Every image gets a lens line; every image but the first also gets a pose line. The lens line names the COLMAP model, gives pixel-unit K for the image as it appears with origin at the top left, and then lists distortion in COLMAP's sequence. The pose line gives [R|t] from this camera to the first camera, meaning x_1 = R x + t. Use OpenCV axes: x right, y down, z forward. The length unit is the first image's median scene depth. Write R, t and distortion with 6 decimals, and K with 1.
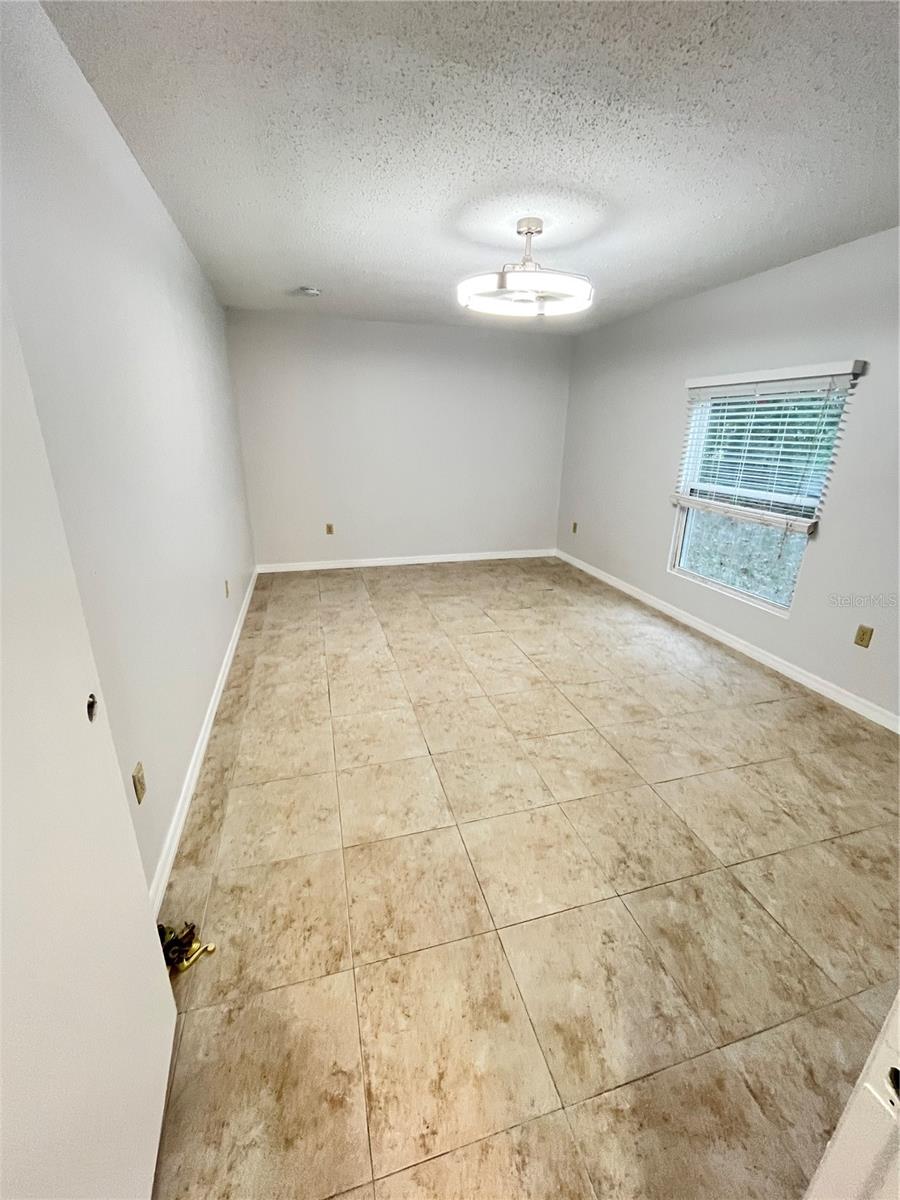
lens RADIAL K [[490.6, 0, 454.8], [0, 490.6, 598.7], [0, 0, 1]] dist [-0.002612, -0.000986]
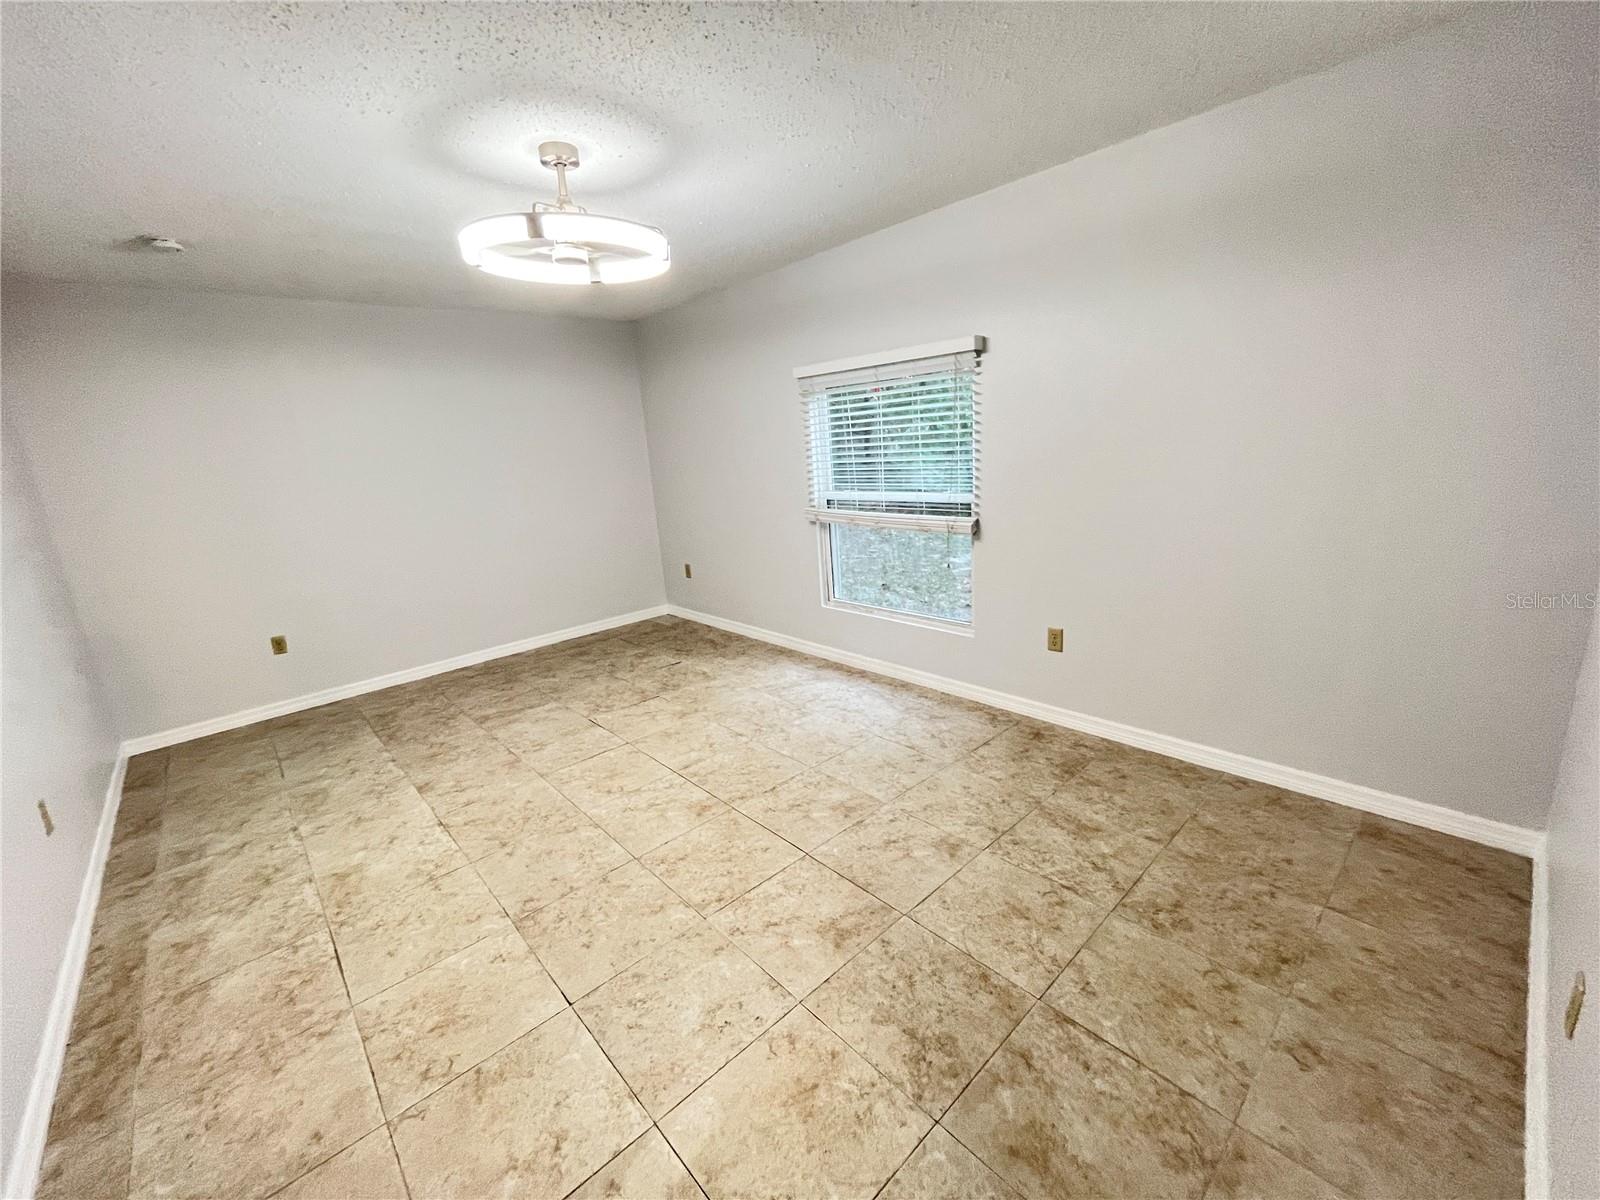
lens RADIAL K [[654.2, 0, 801.0], [0, 654.2, 600.2], [0, 0, 1]] dist [-0.002612, -0.000986]
pose [[0.892258, -0.184137, 0.412274, -0.030598], [0.223931, 0.973326, -0.049915, -0.035095], [-0.392085, 0.136857, 0.909692, 0.115675]]
